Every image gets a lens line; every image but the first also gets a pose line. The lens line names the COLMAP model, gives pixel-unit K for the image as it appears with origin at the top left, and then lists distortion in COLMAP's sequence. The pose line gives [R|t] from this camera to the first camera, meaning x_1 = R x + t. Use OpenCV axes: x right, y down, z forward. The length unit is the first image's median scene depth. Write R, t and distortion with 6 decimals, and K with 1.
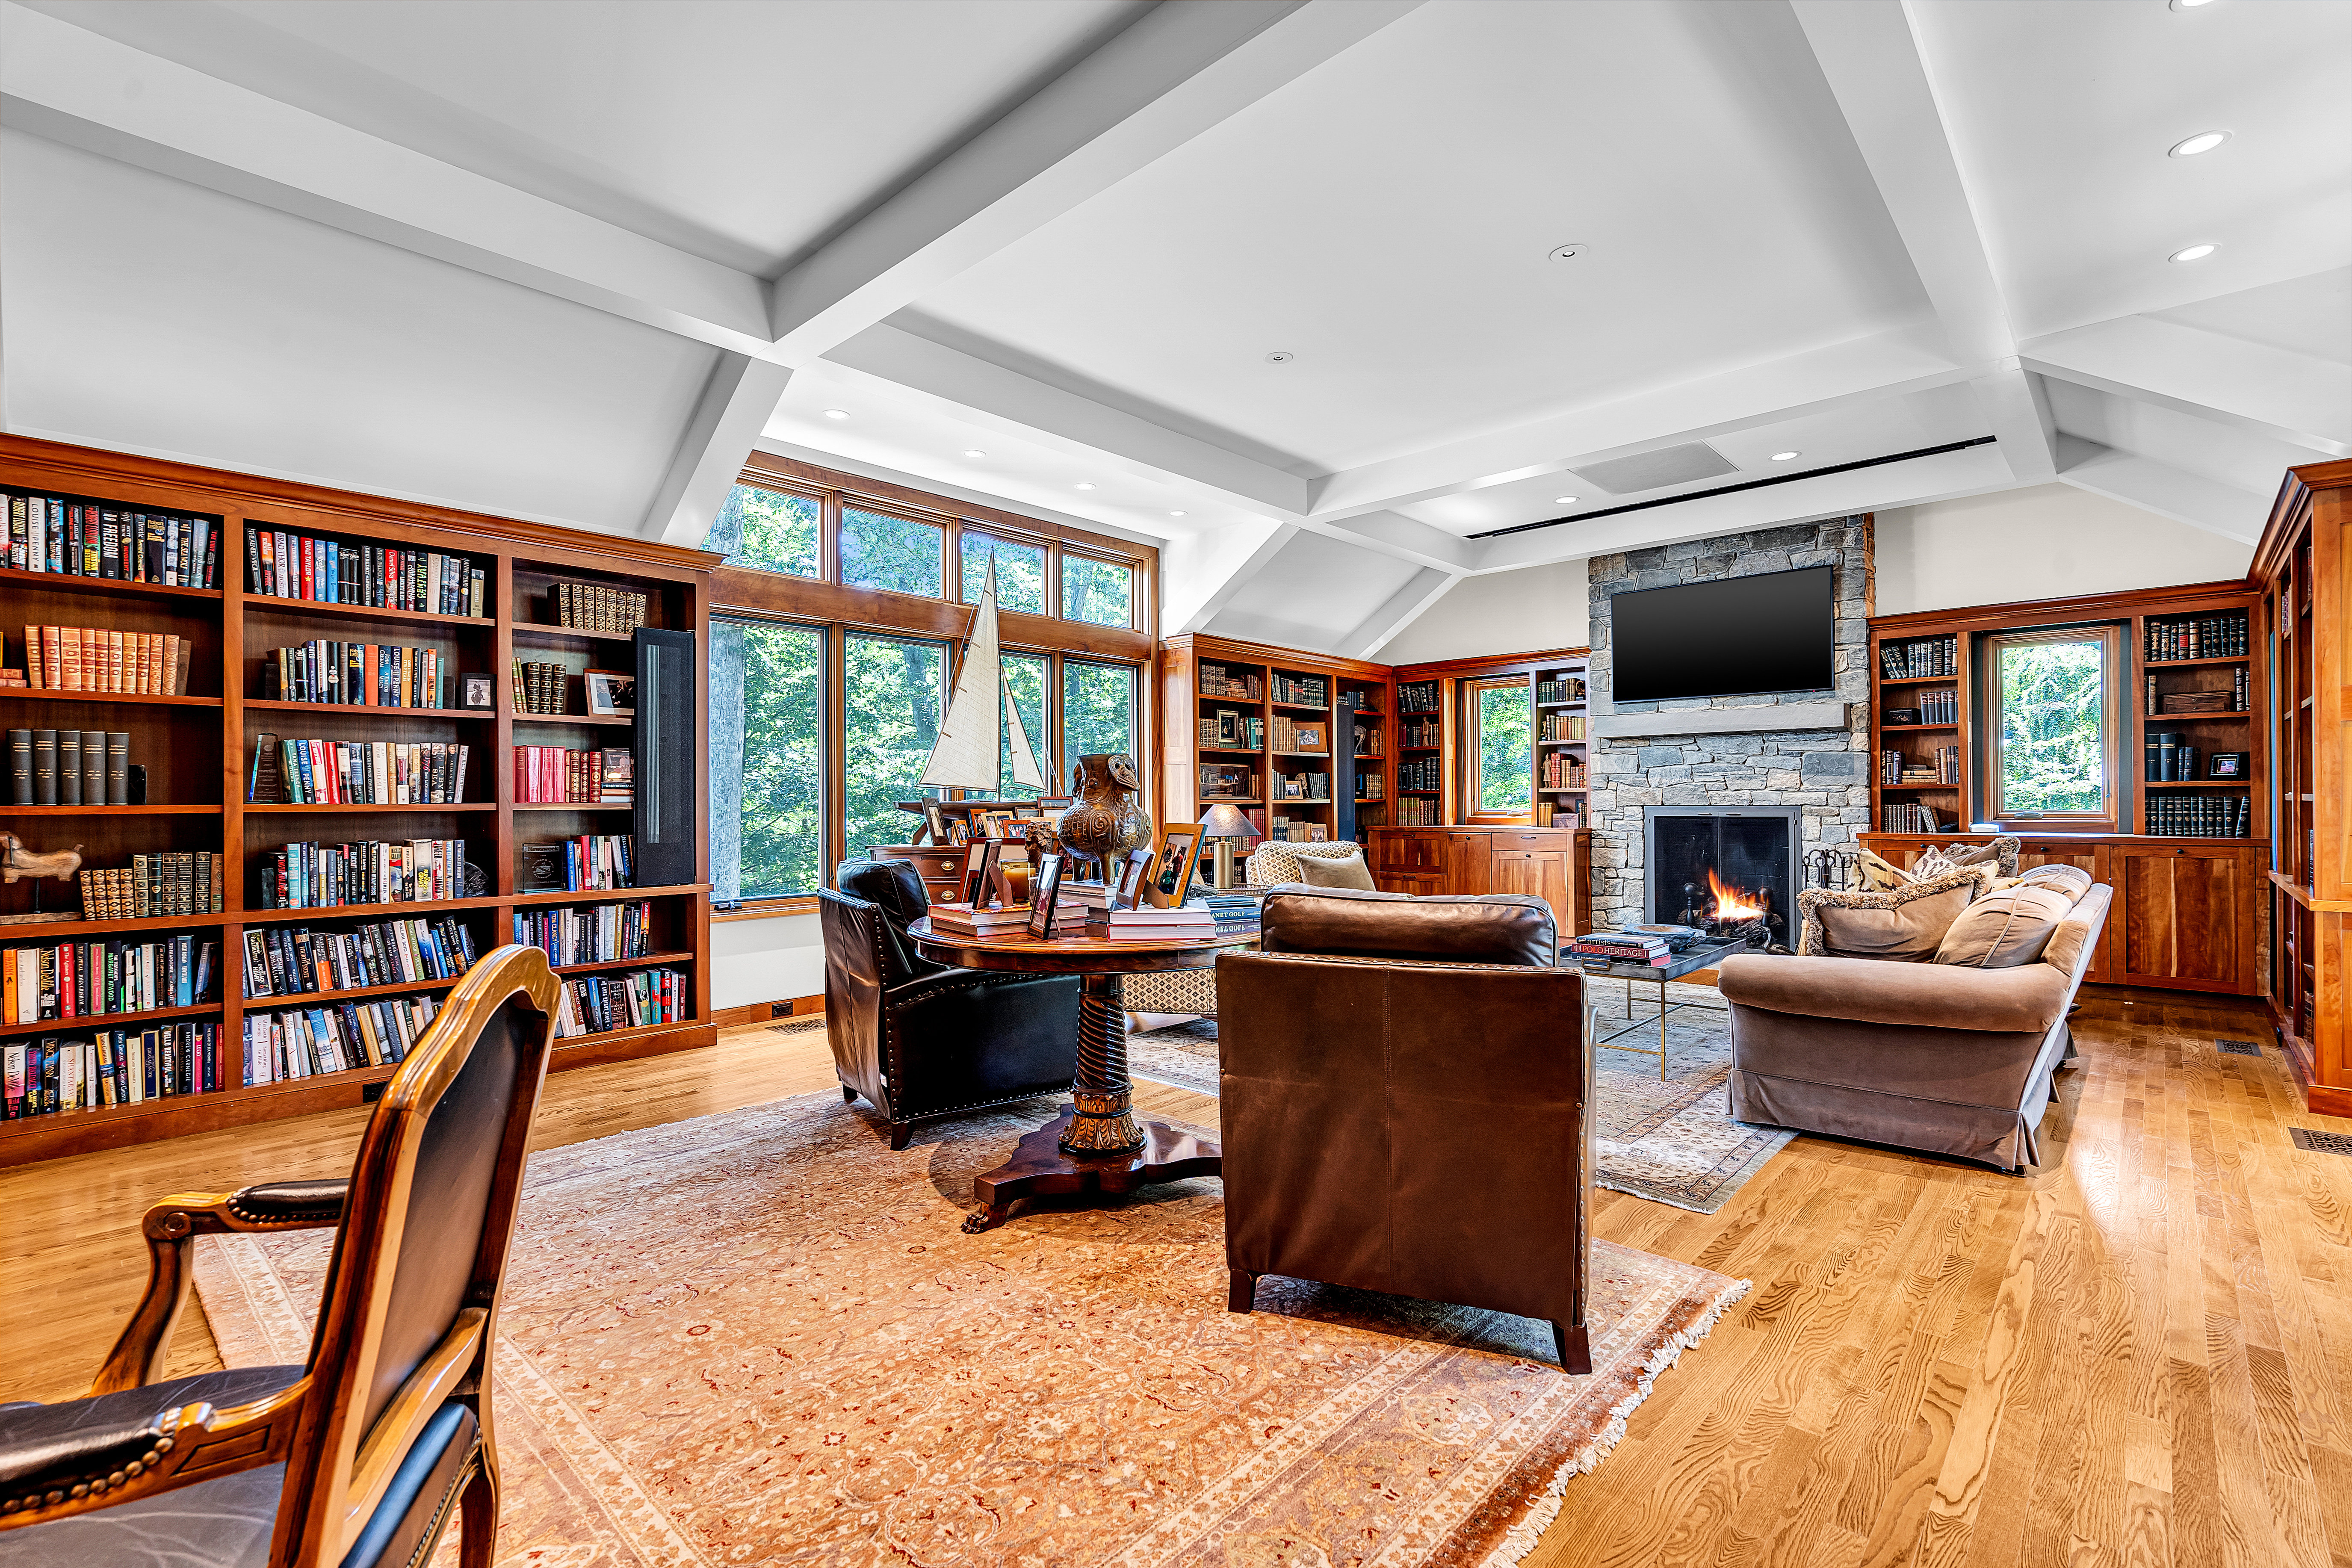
lens RADIAL K [[1072.8, 0, 1200.0], [0, 1072.8, 792.7], [0, 0, 1]] dist [-0.003353, -0.000068]
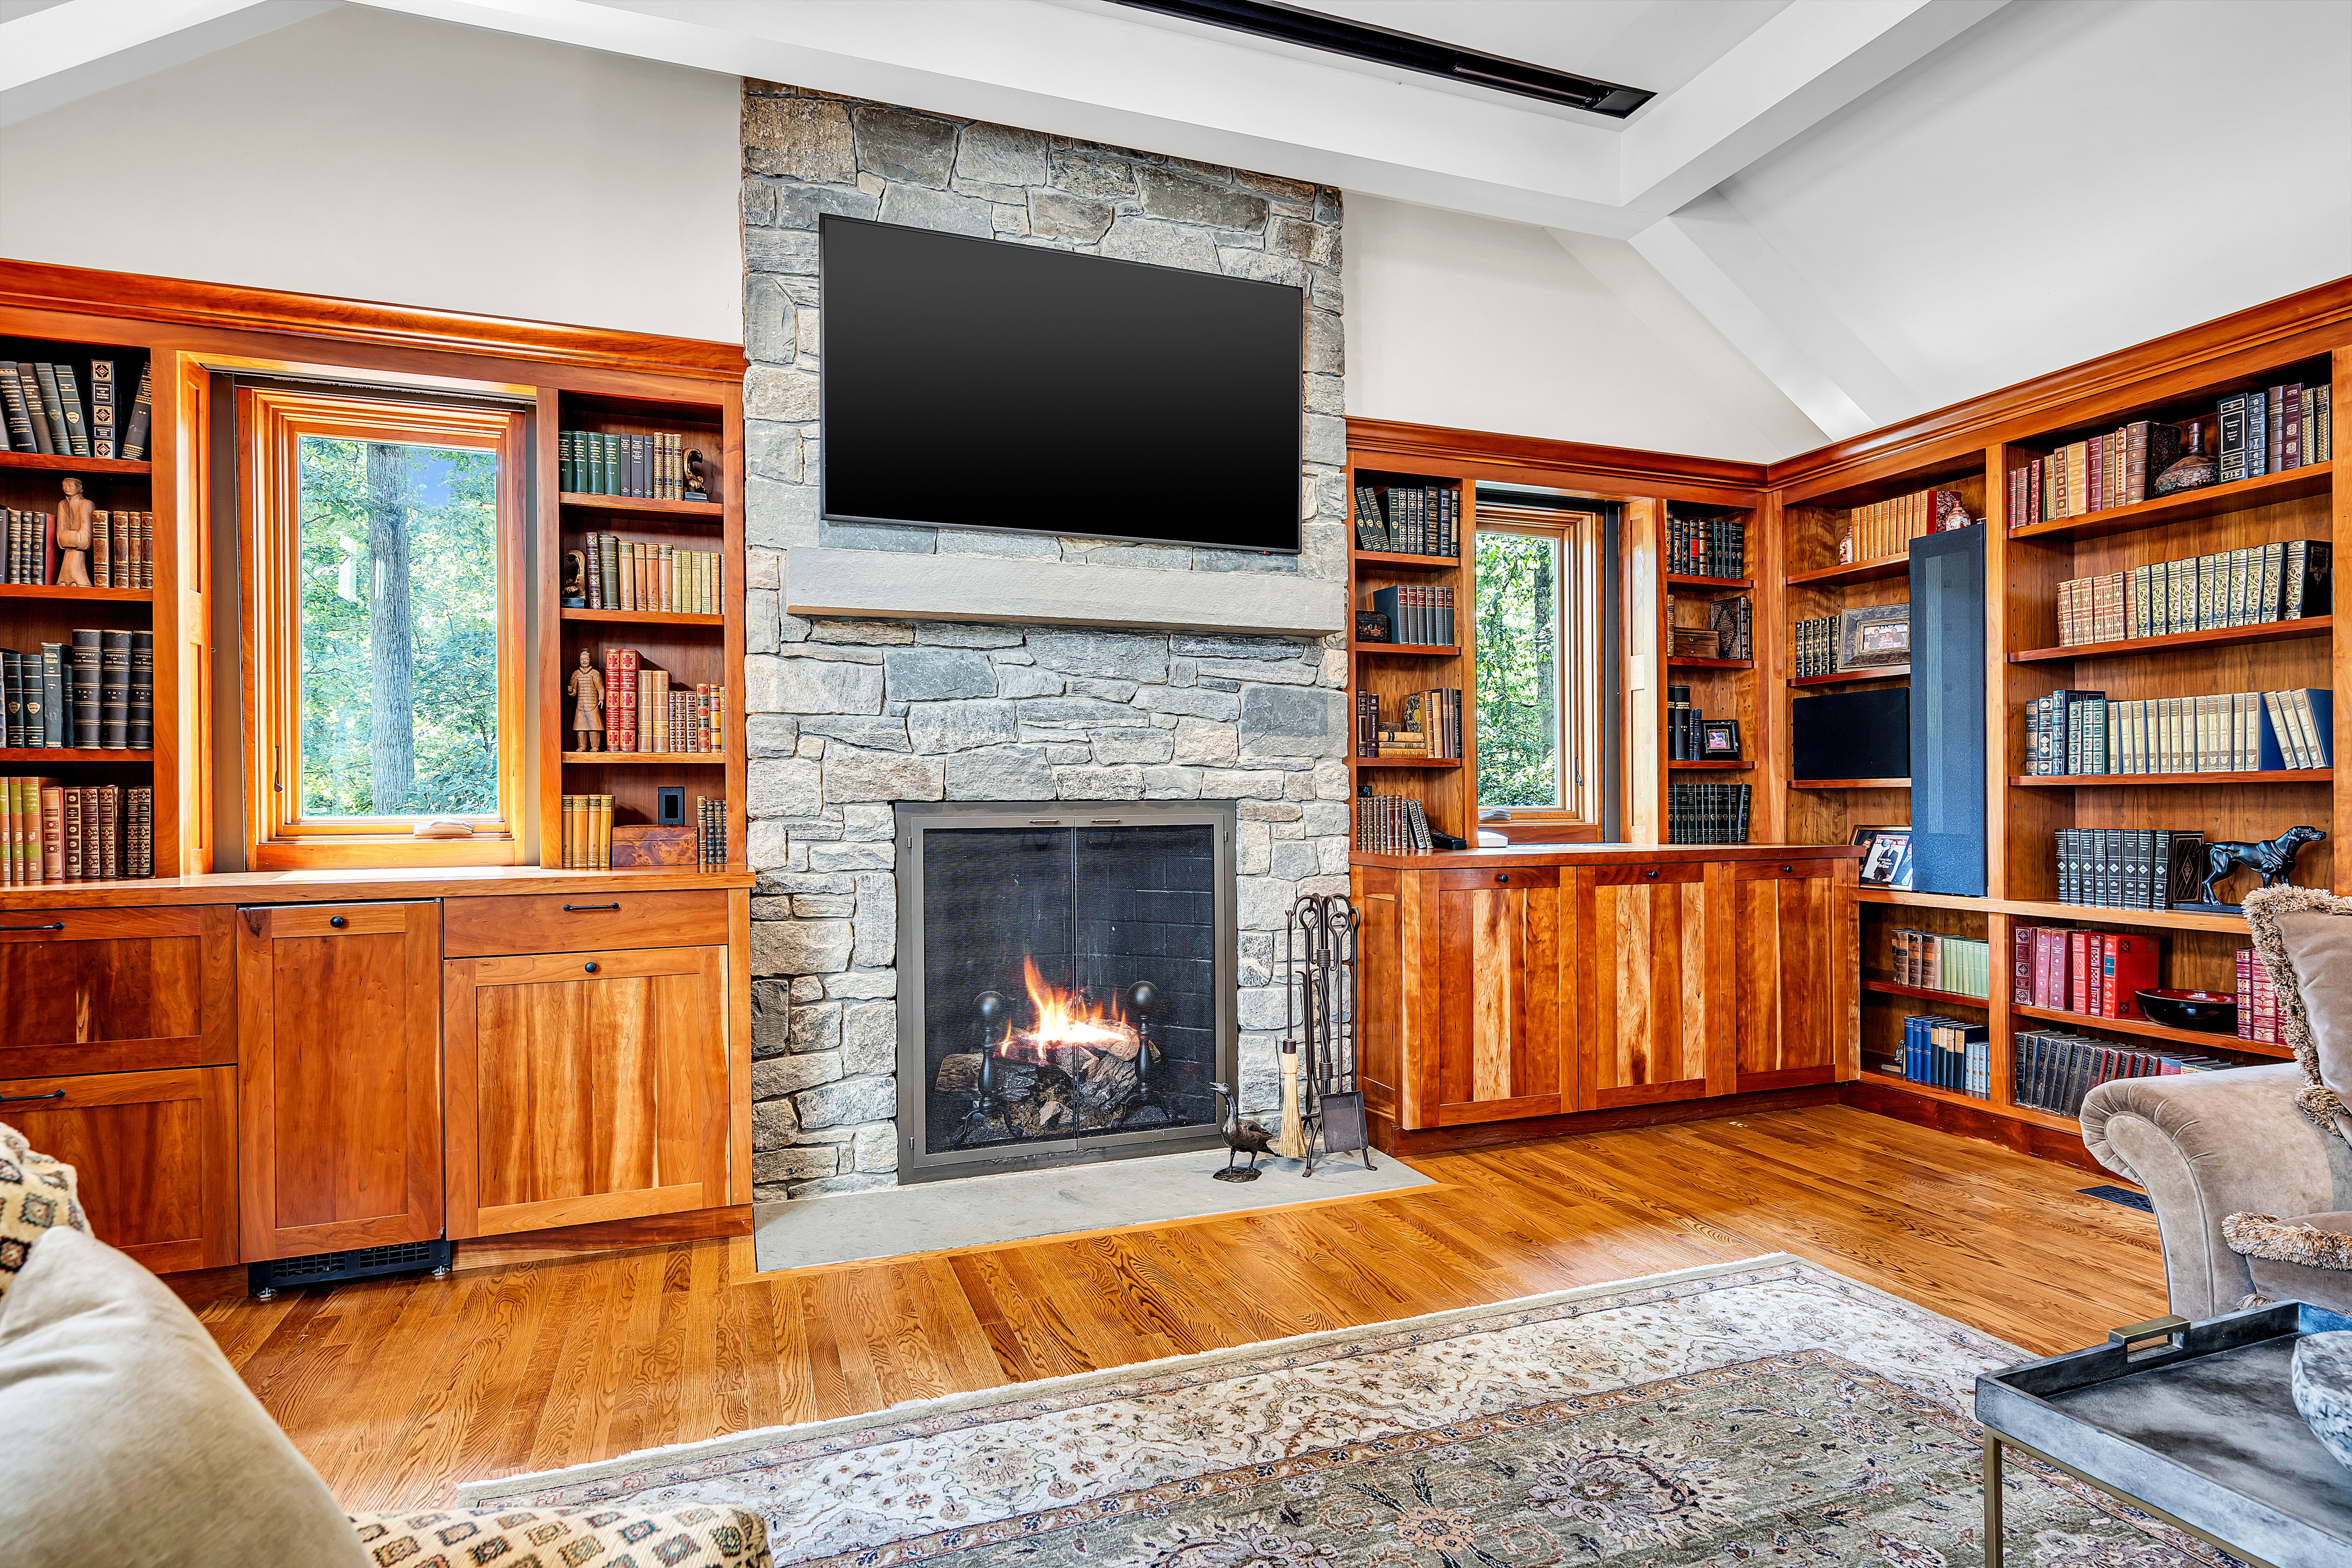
lens RADIAL K [[1218.8, 0, 1177.5], [0, 1218.8, 794.6], [0, 0, 1]] dist [0.006485, 0.000647]
pose [[0.476176, 0.004544, 0.879338, 0.086871], [-0.001862, 0.999990, -0.004159, 0.011730], [-0.879348, 0.000343, 0.476180, 0.748967]]
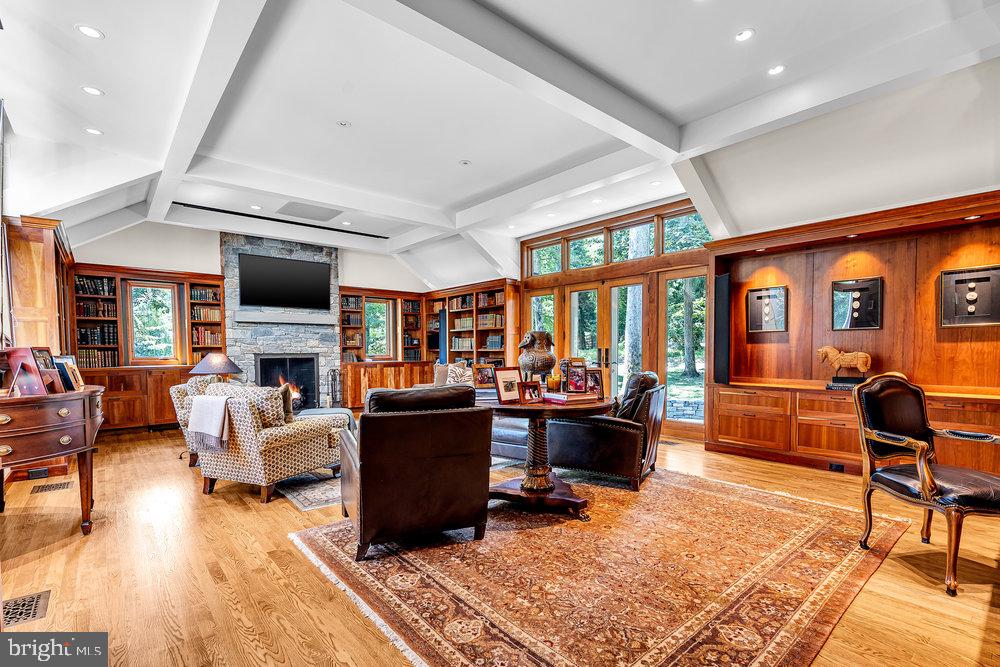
lens RADIAL K [[456.1, 0, 503.4], [0, 456.1, 369.7], [0, 0, 1]] dist [-0.003353, -0.000068]
pose [[0.117407, -0.039886, 0.992283, -0.483751], [-0.004532, 0.999161, 0.040699, 0.004896], [-0.993074, -0.009276, 0.117127, 0.404120]]
